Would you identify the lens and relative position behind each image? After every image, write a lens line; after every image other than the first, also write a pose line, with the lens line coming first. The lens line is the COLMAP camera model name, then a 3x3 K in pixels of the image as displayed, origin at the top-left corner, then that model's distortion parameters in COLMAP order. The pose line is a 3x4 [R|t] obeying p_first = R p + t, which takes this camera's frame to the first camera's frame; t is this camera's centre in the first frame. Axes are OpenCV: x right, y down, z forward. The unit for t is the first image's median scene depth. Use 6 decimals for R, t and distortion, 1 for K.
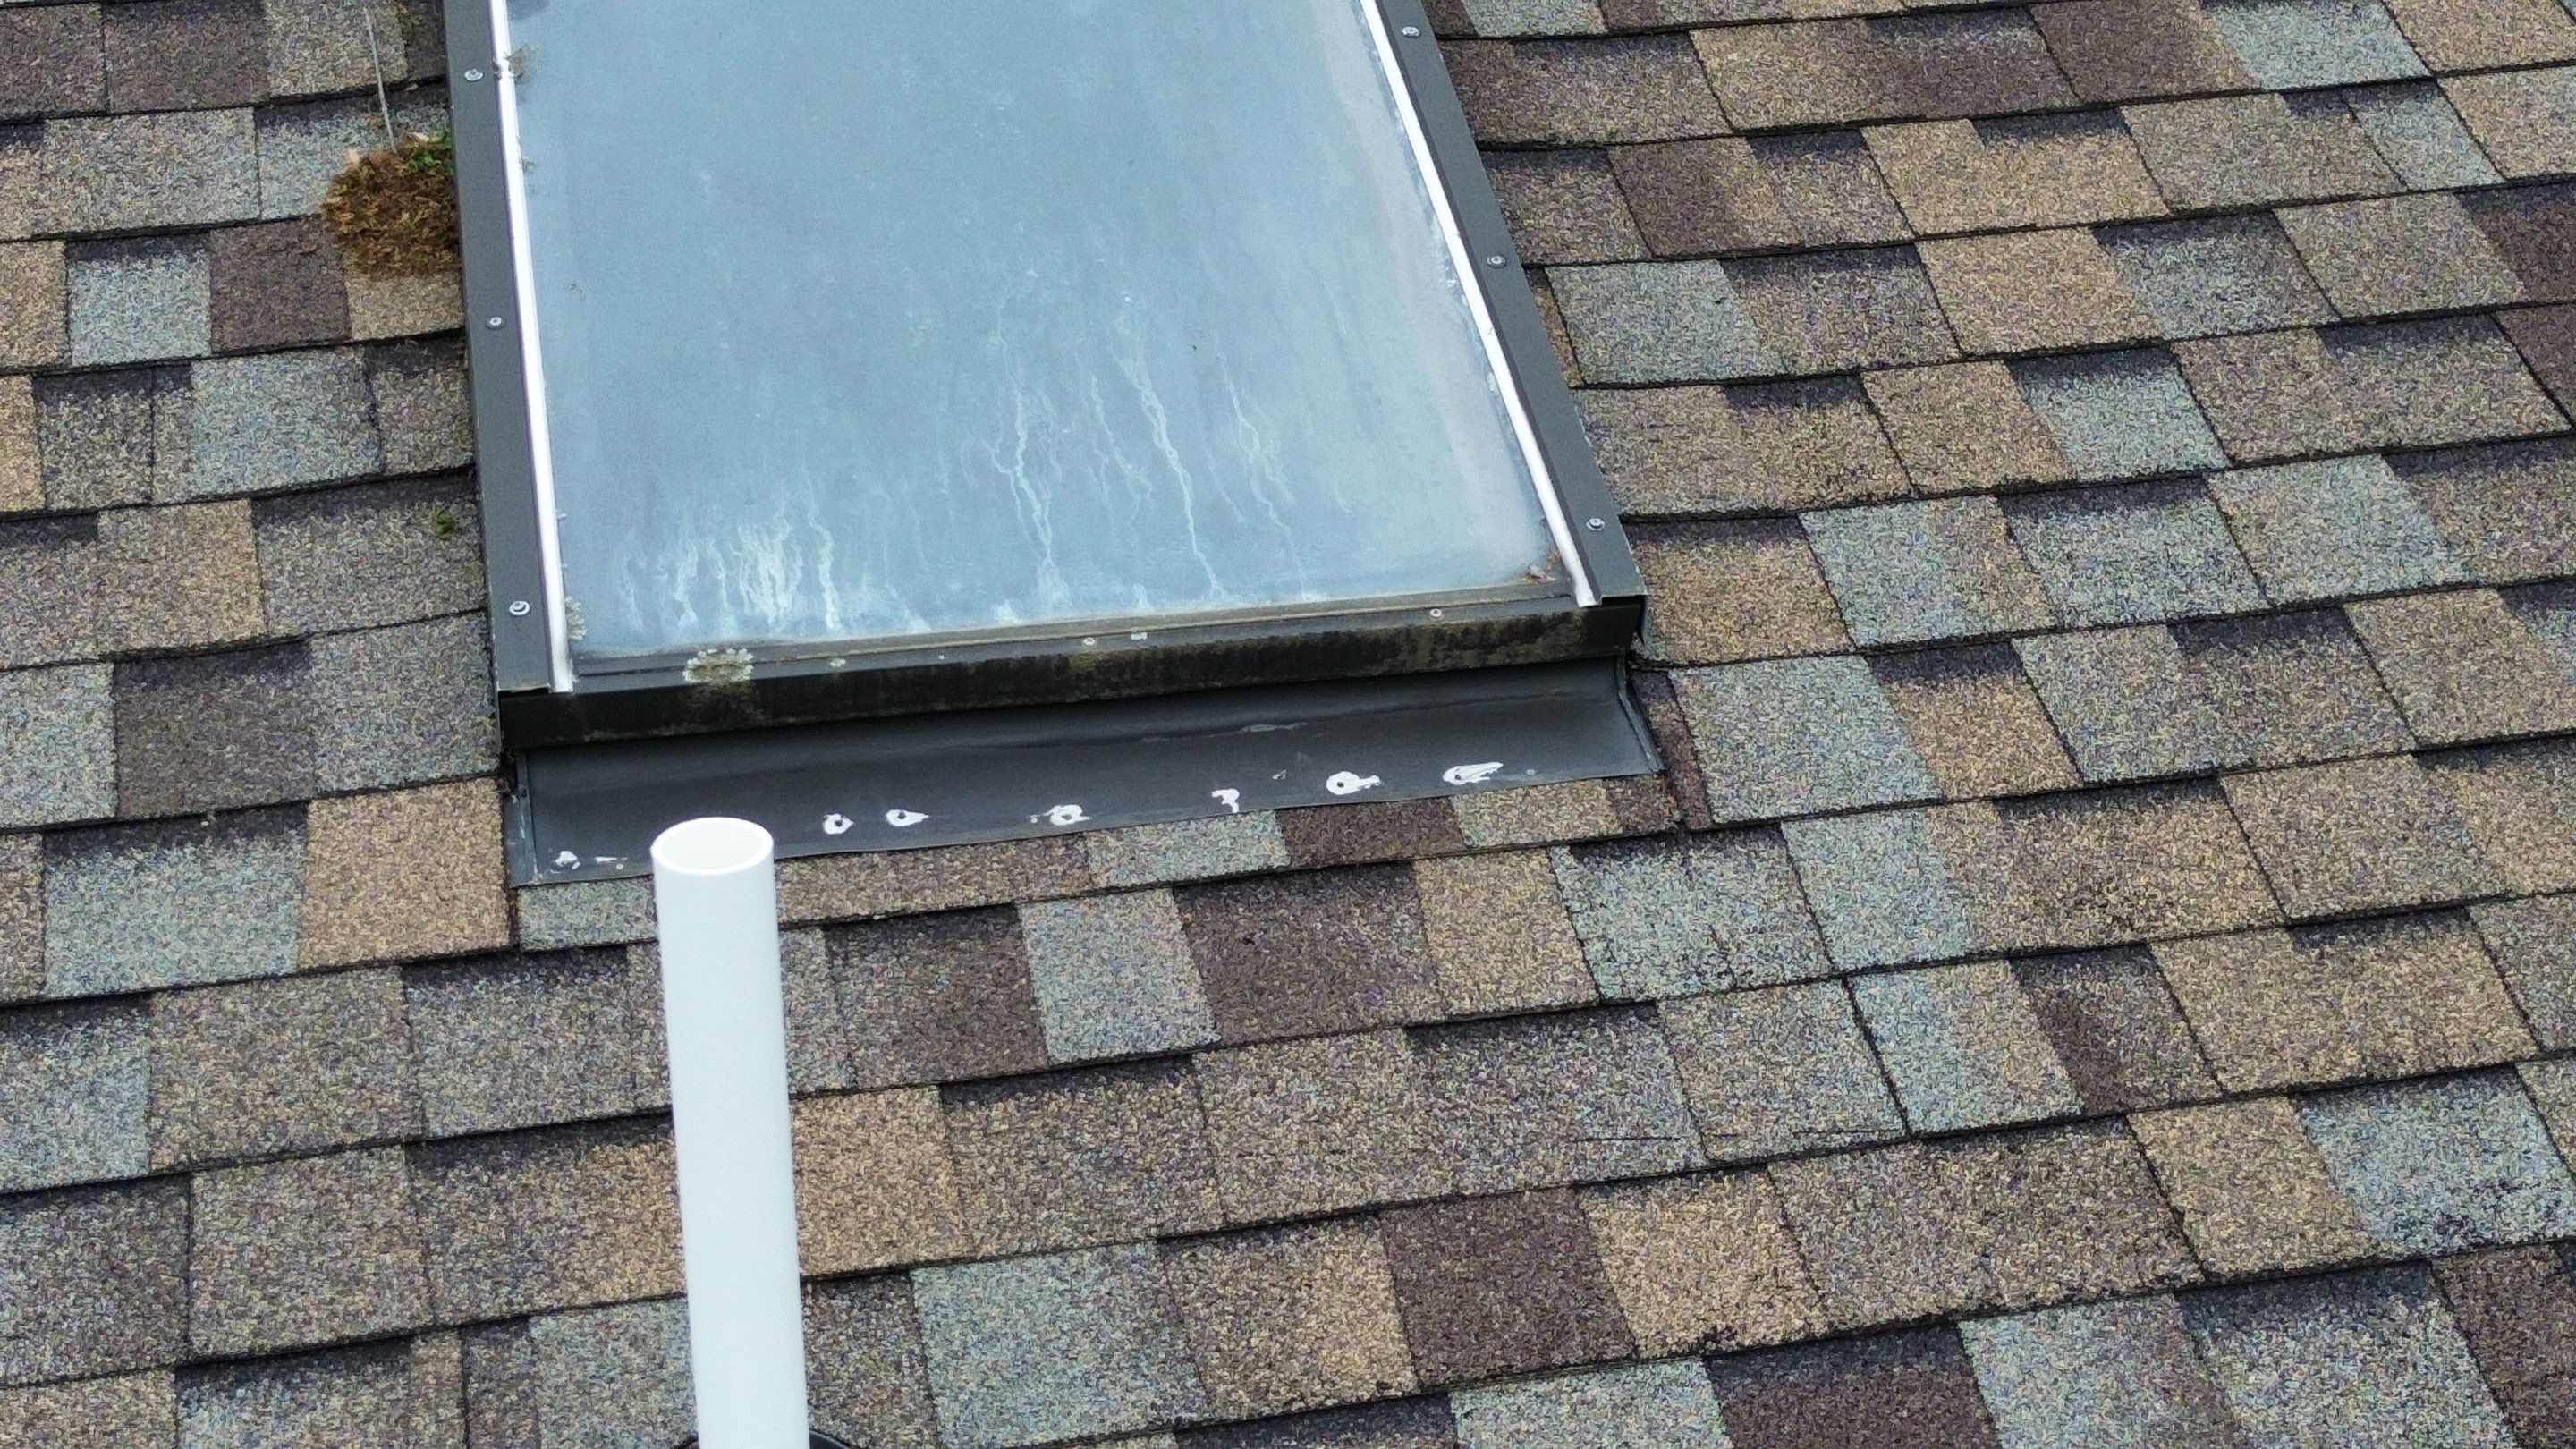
lens RADIAL K [[3629.2, 0, 1283.2], [0, 3629.2, 720.5], [0, 0, 1]] dist [0.193723, -0.606040]
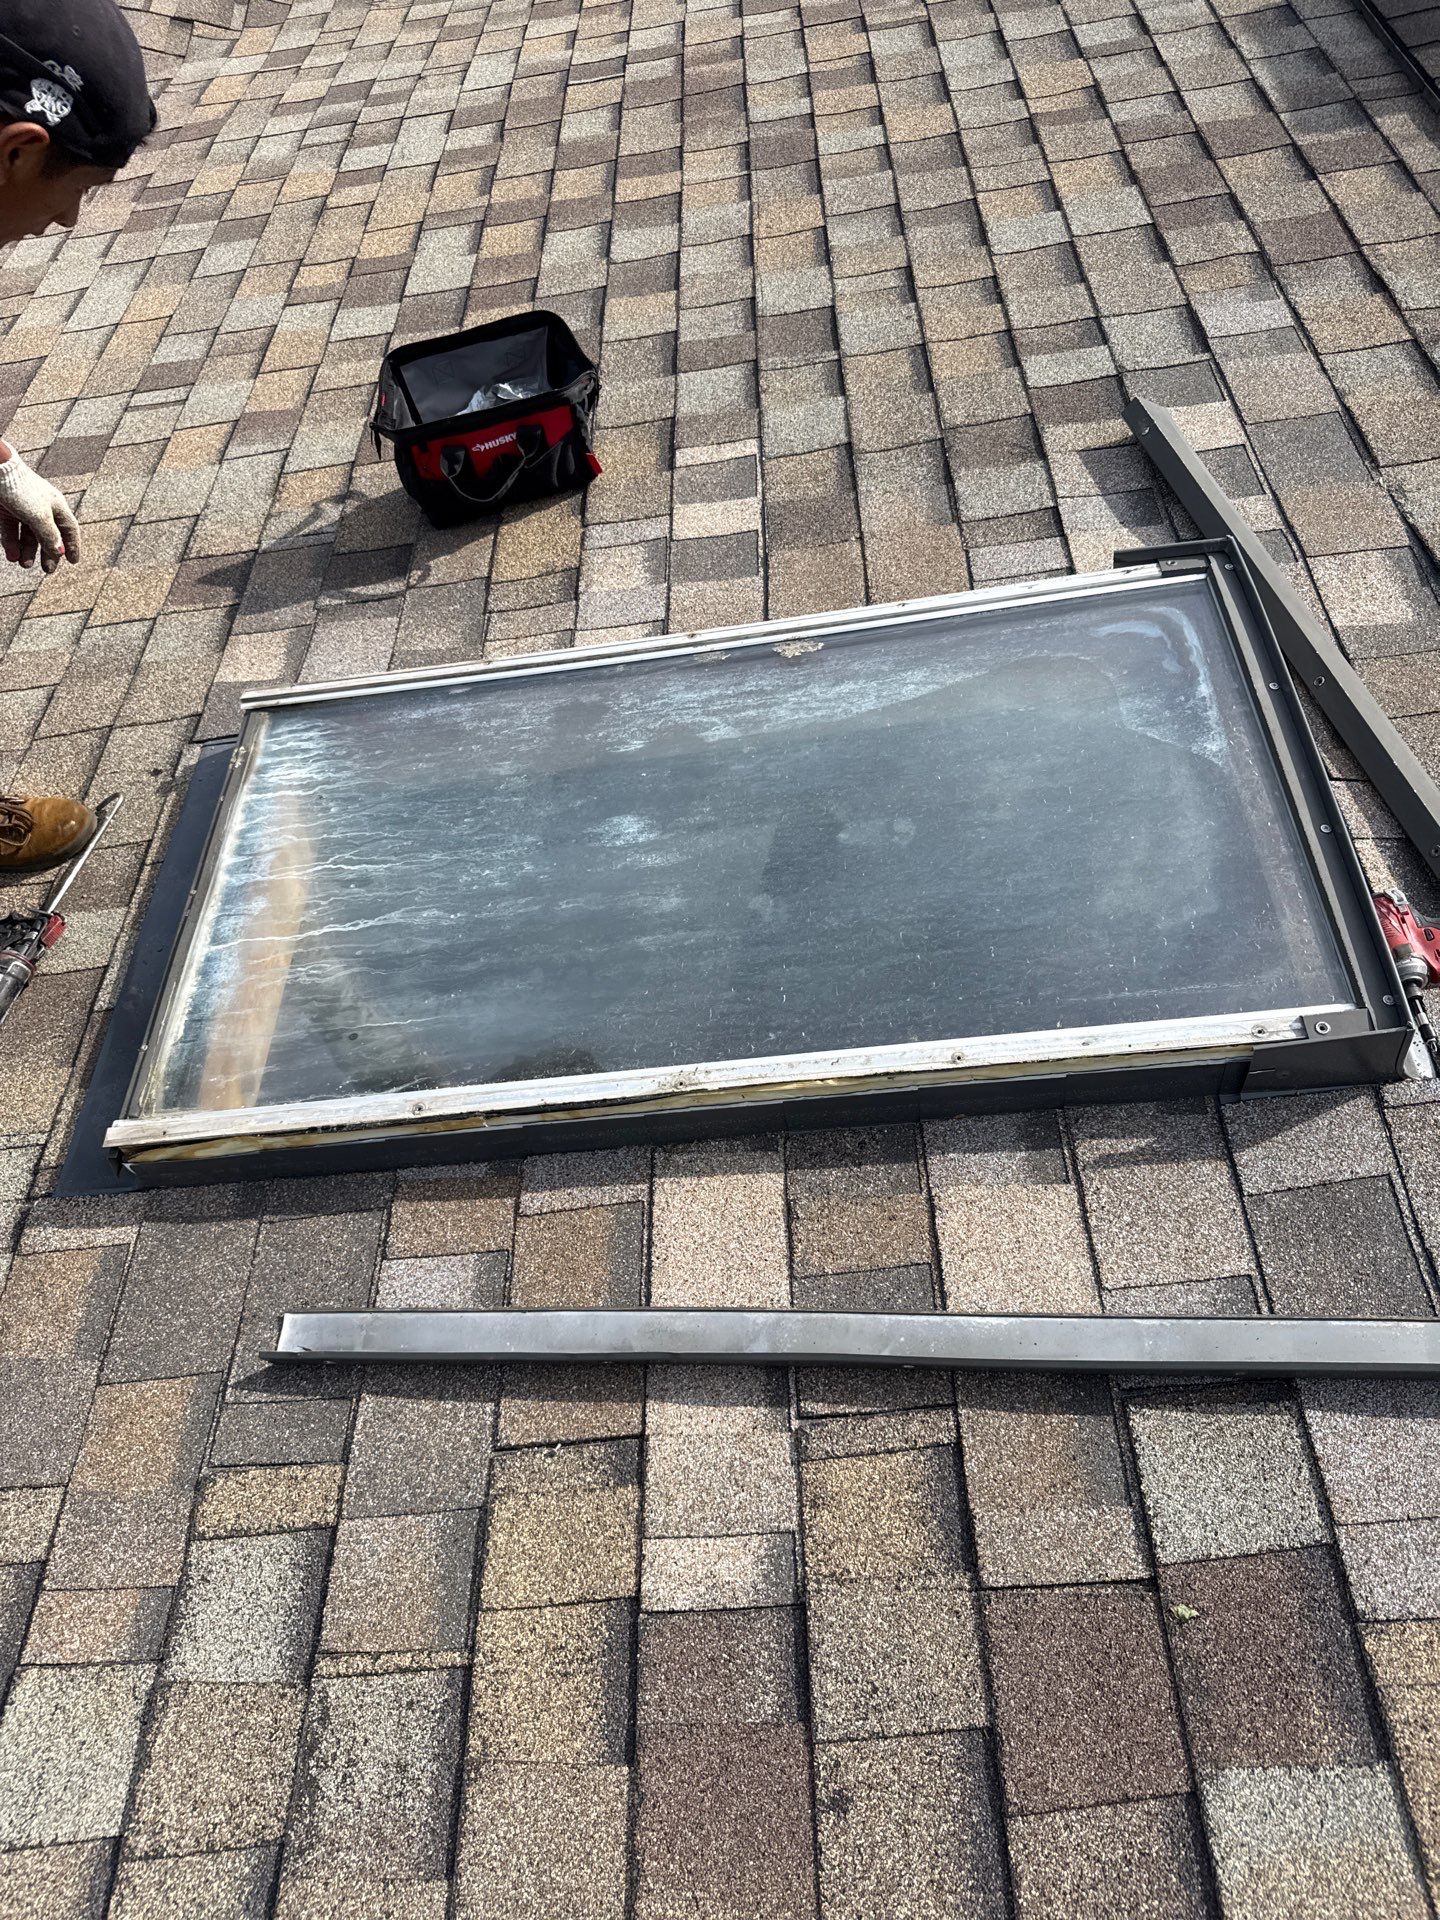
lens RADIAL K [[1396.3, 0, 727.6], [0, 1396.3, 955.0], [0, 0, 1]] dist [0.116568, -0.184784]
pose [[-0.214736, 0.734912, -0.643267, 0.364171], [-0.583590, 0.431573, 0.687872, -0.638590], [0.783142, 0.523115, 0.336213, 0.920416]]
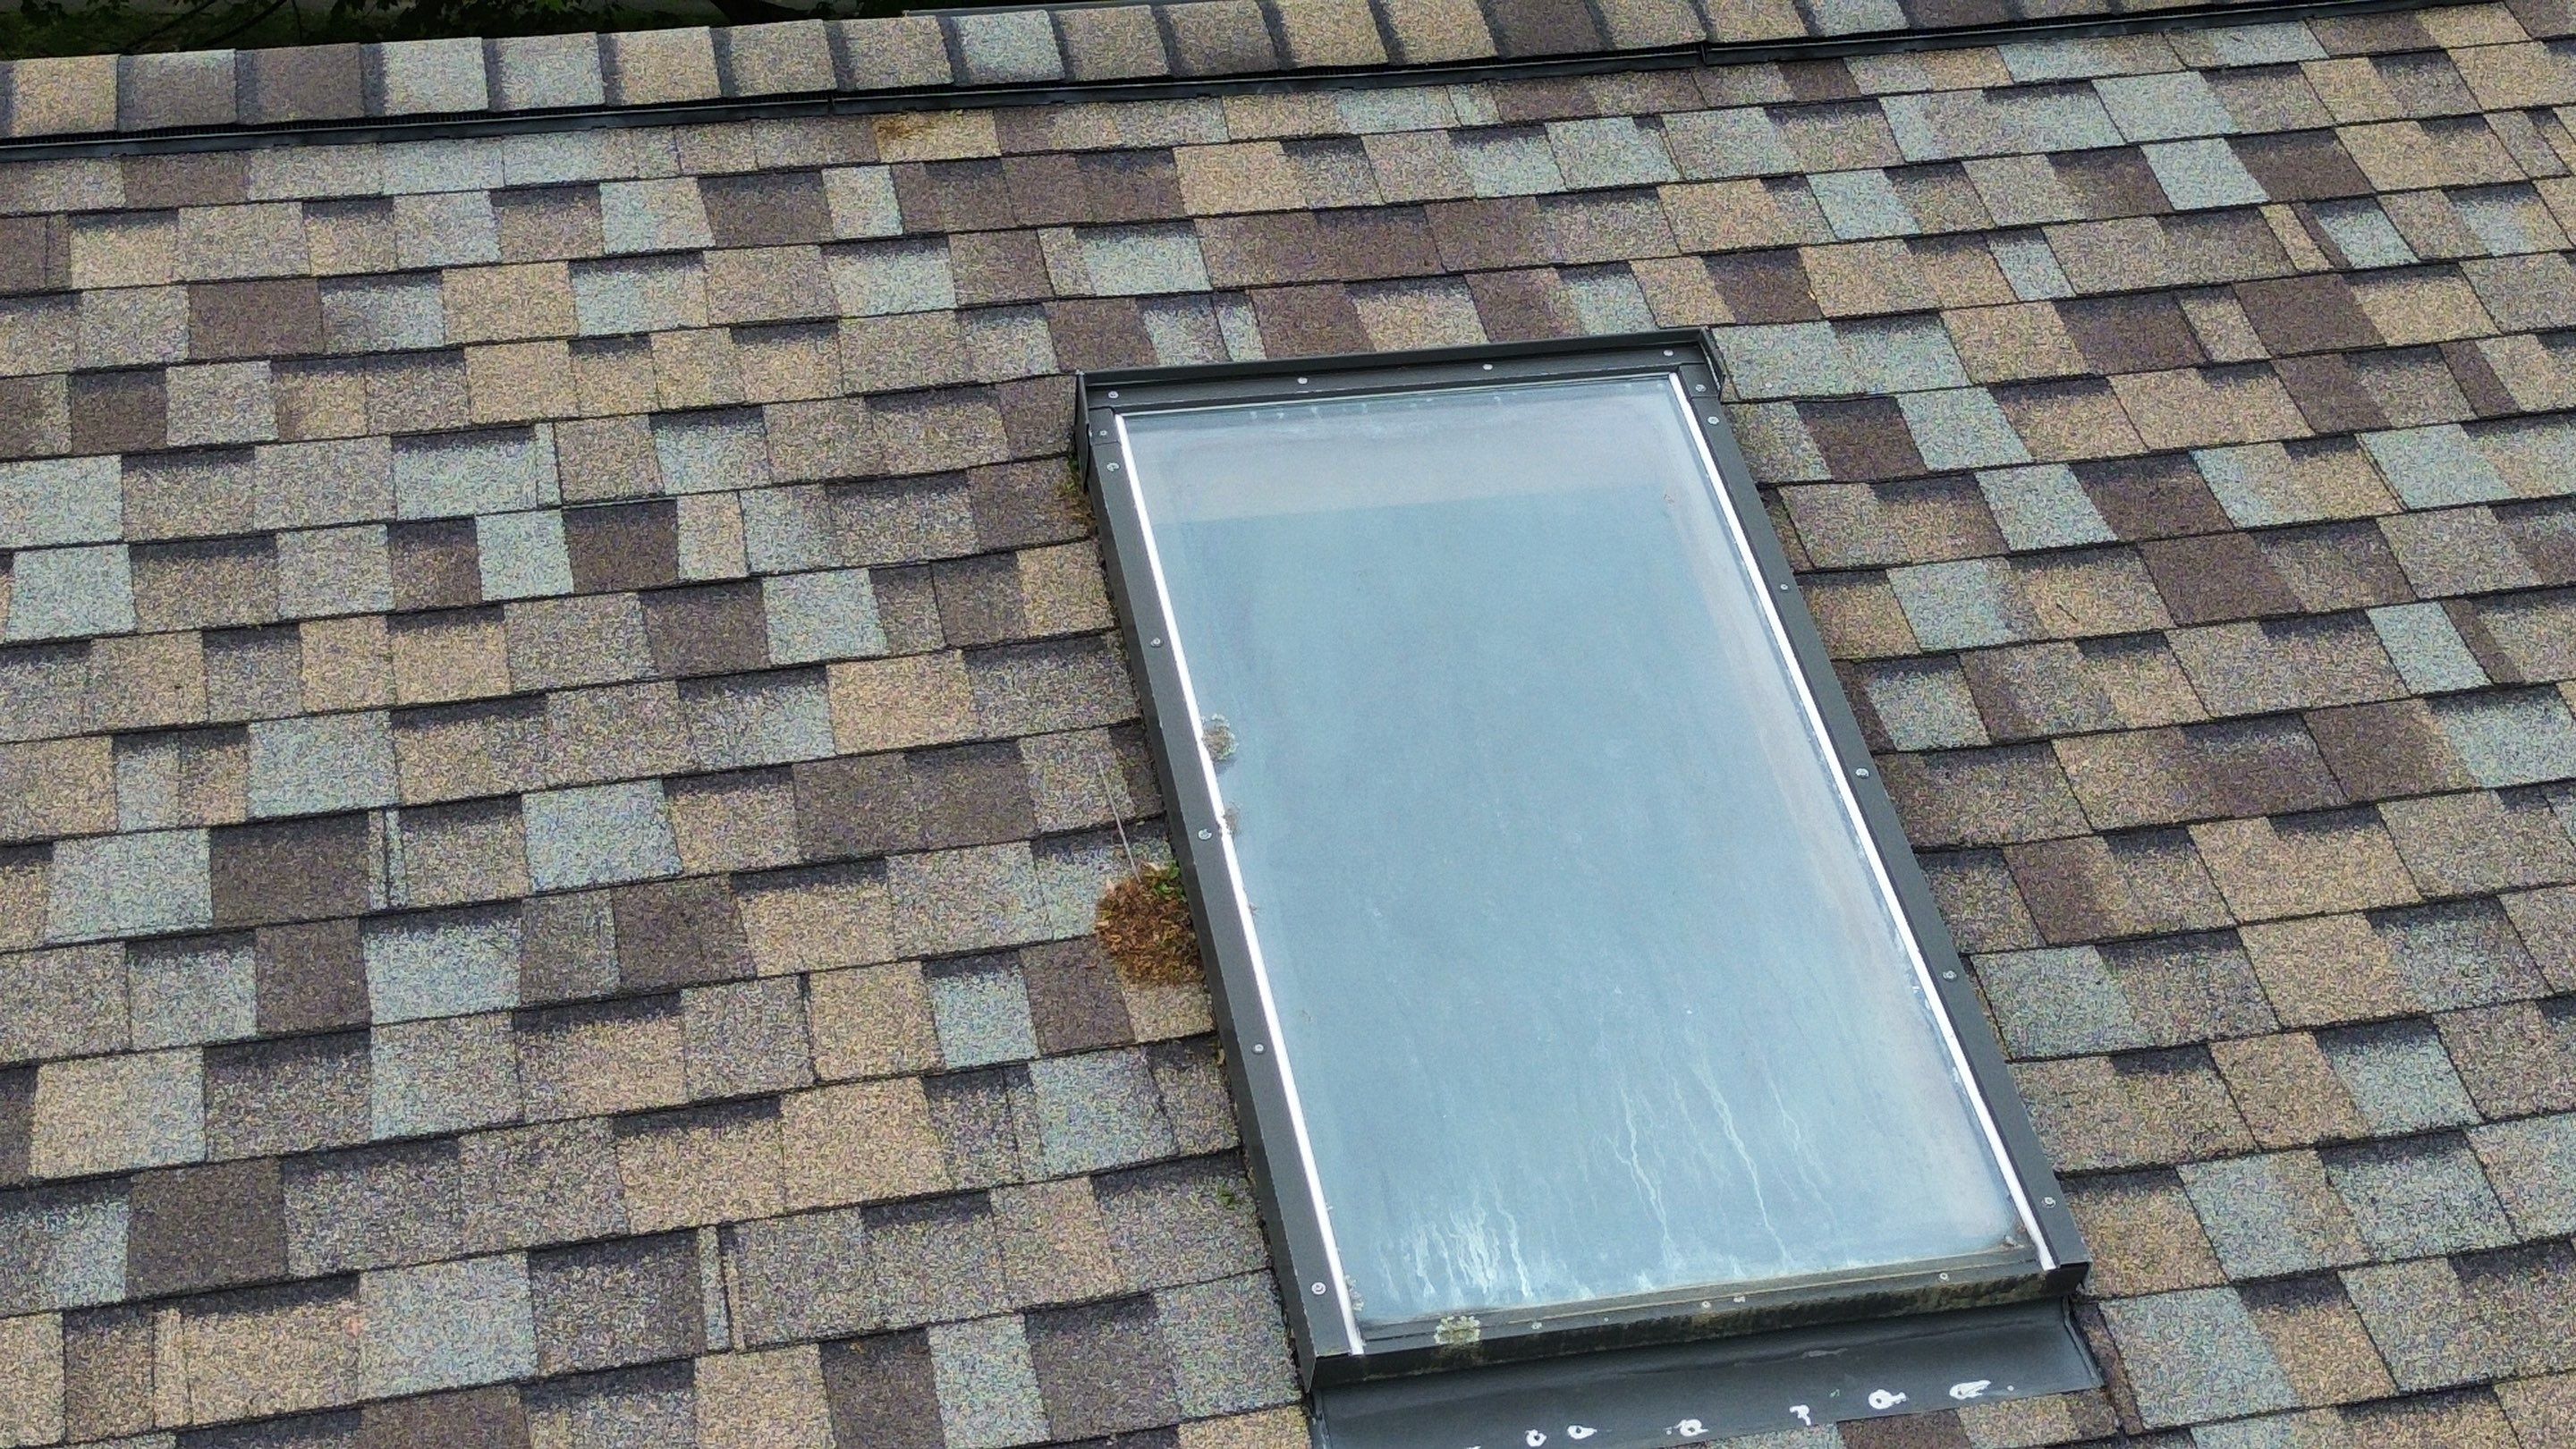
lens RADIAL K [[3629.2, 0, 1283.2], [0, 3629.2, 720.5], [0, 0, 1]] dist [0.193723, -0.606040]
pose [[0.999992, -0.001055, 0.003949, -0.210087], [0.001052, 0.999999, 0.000906, -0.235970], [-0.003950, -0.000902, 0.999992, -0.404800]]
